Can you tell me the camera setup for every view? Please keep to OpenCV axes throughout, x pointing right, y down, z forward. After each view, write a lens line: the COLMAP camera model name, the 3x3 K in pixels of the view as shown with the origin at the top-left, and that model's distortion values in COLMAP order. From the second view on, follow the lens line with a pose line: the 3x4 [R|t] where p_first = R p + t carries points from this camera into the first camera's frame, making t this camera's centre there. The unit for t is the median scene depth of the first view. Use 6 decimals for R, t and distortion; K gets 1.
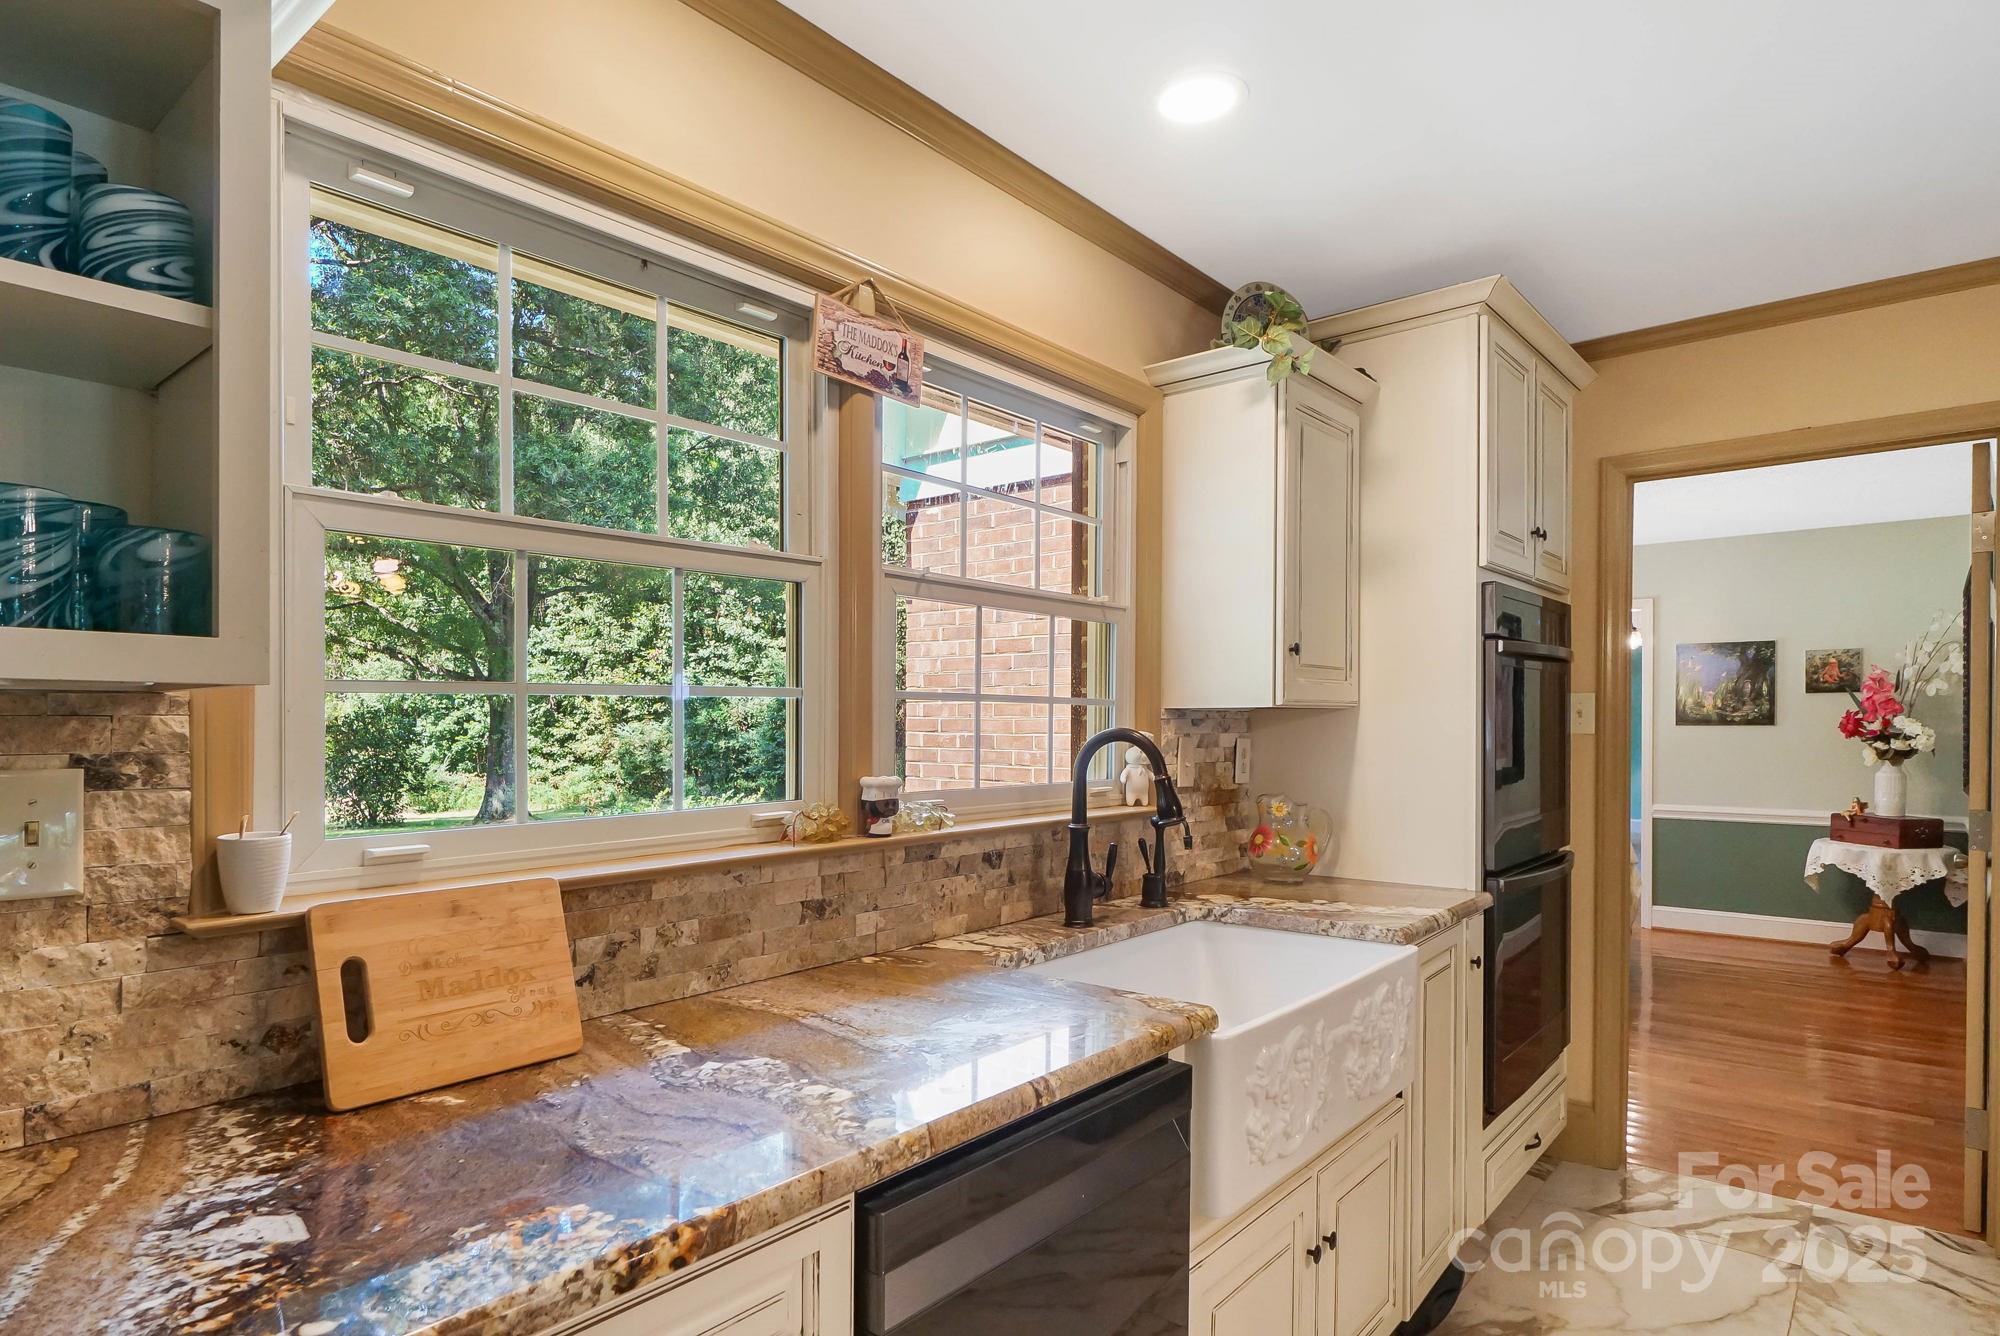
lens RADIAL K [[1108.9, 0, 961.2], [0, 1108.9, 736.9], [0, 0, 1]] dist [0.000126, -0.001490]
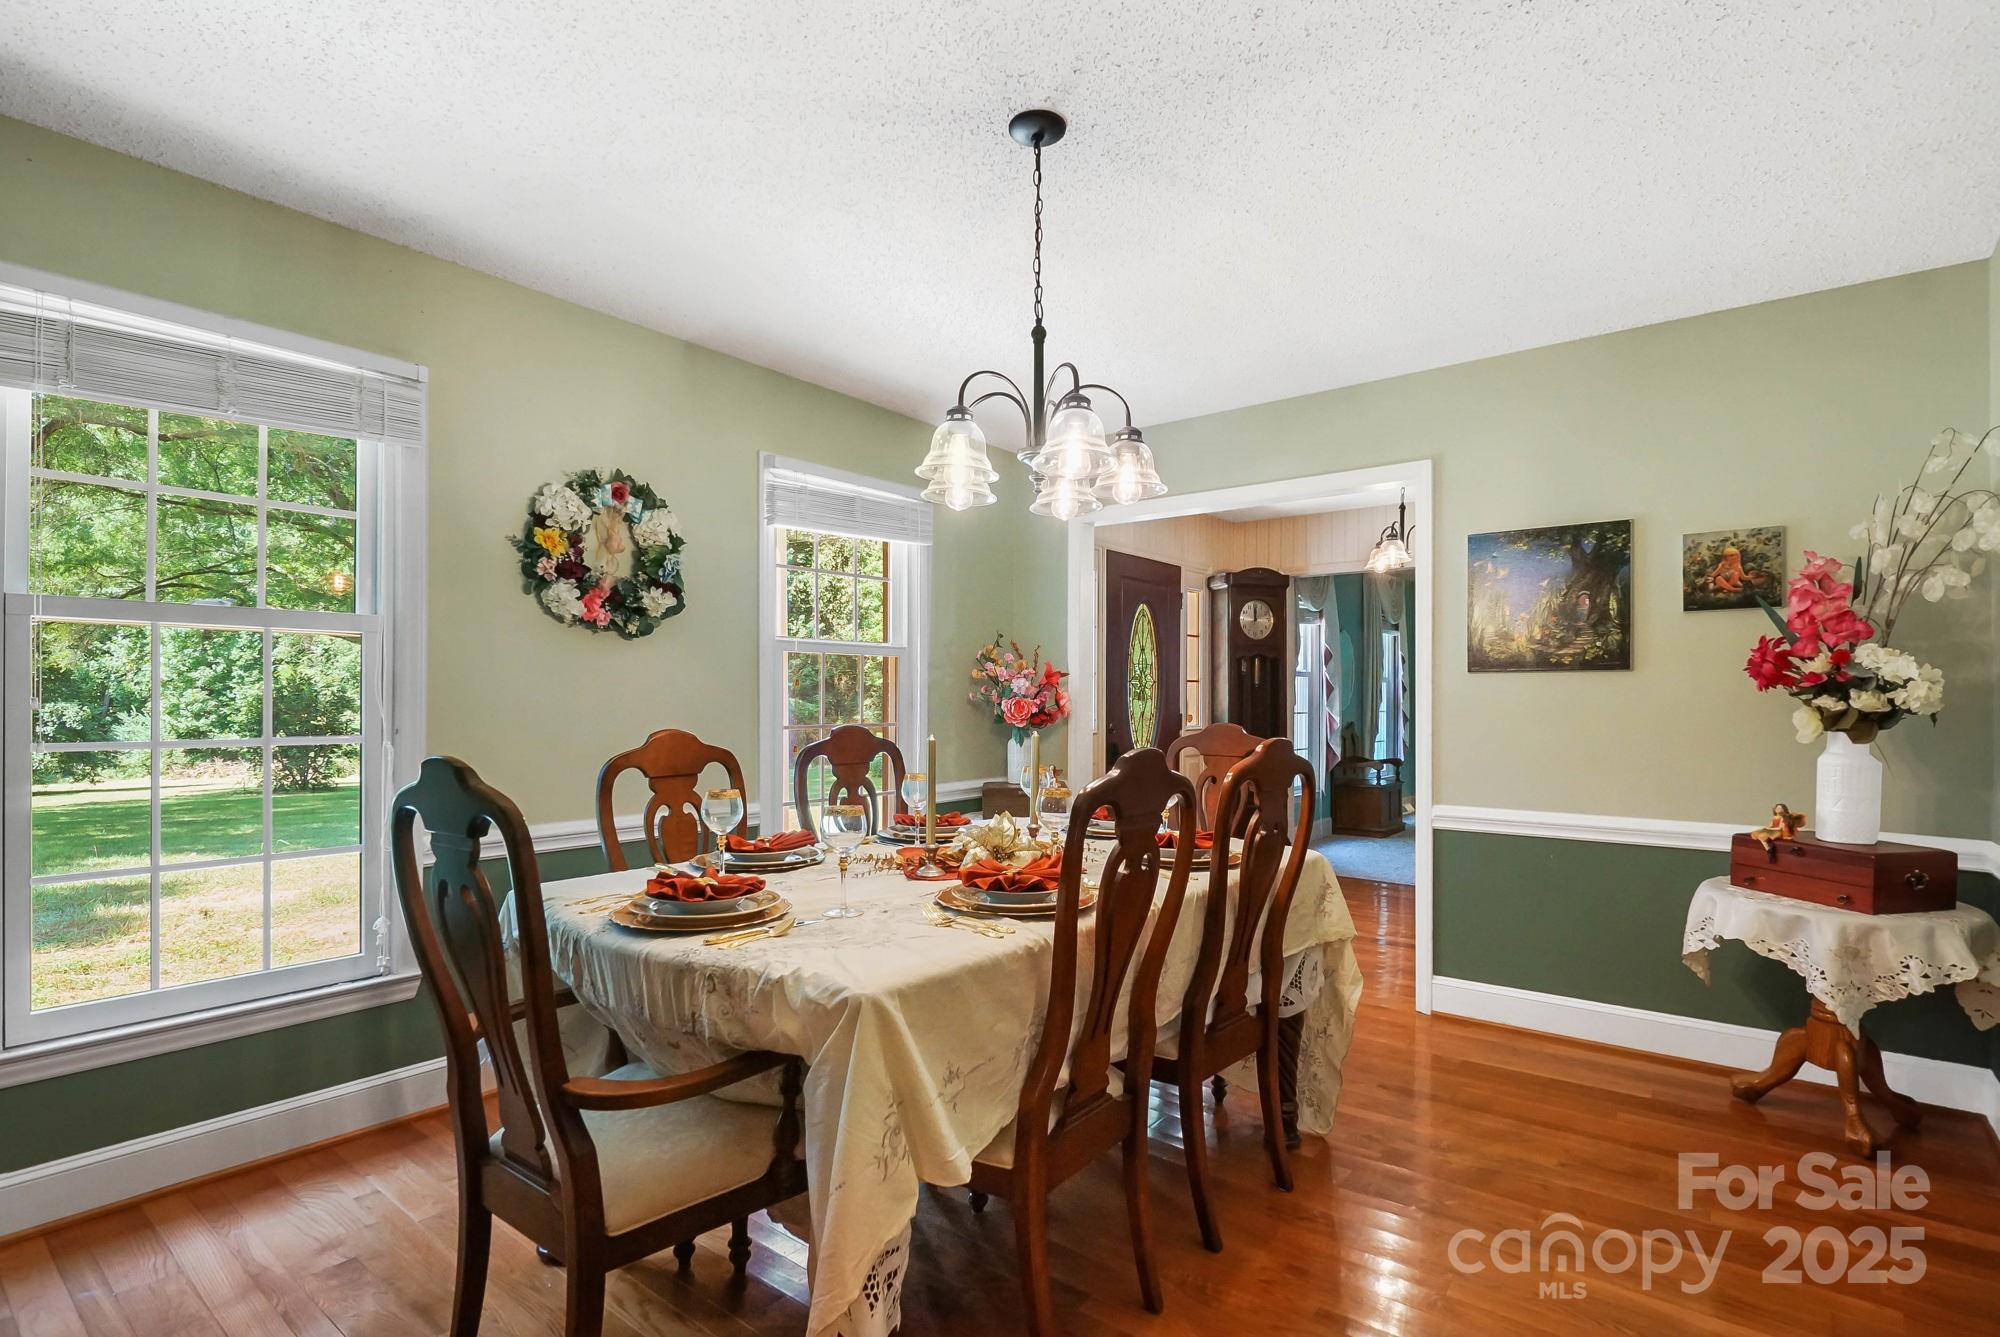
lens RADIAL K [[952.9, 0, 987.4], [0, 952.9, 692.2], [0, 0, 1]] dist [-0.002032, -0.003044]
pose [[0.999906, 0.007272, 0.011627, 0.426292], [-0.007037, 0.999773, -0.020130, 0.013776], [-0.011770, 0.020046, 0.999730, 0.552671]]
